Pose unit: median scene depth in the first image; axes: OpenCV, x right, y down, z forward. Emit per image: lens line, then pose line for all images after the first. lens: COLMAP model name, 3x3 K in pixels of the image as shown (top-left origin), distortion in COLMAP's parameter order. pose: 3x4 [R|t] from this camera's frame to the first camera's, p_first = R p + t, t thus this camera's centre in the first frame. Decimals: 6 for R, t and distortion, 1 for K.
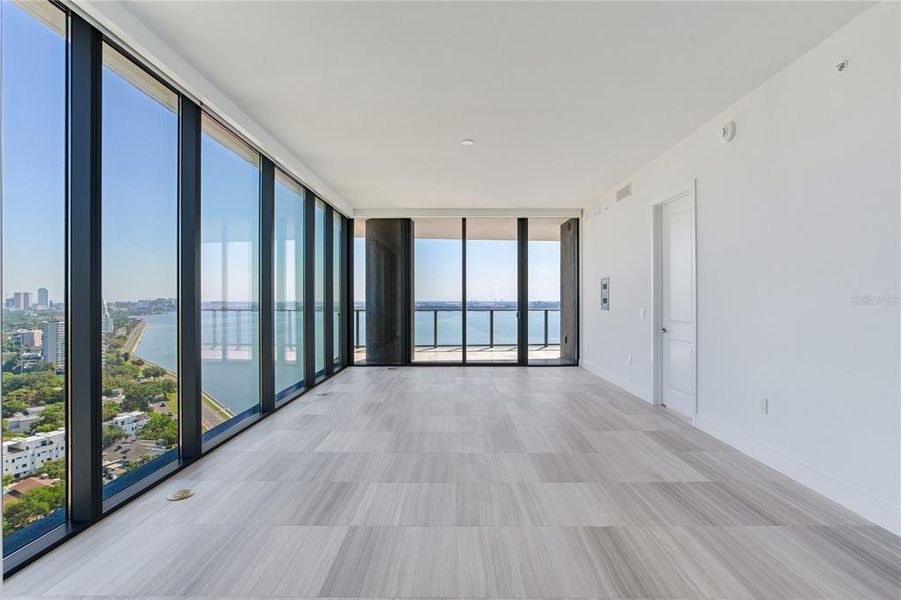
lens RADIAL K [[429.9, 0, 439.8], [0, 429.9, 297.0], [0, 0, 1]] dist [-0.000045, 0.000063]
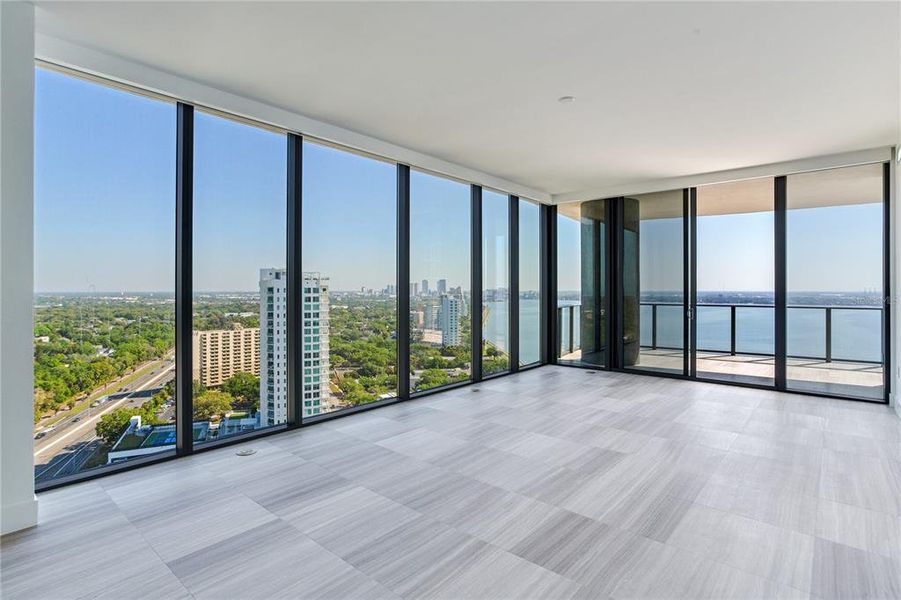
lens RADIAL K [[439.4, 0, 436.7], [0, 439.4, 285.6], [0, 0, 1]] dist [-0.001120, 0.000301]
pose [[0.775089, -0.005003, -0.631832, 0.292992], [0.002749, 0.999986, -0.004547, -0.010287], [0.631846, 0.001787, 0.775092, 0.157732]]
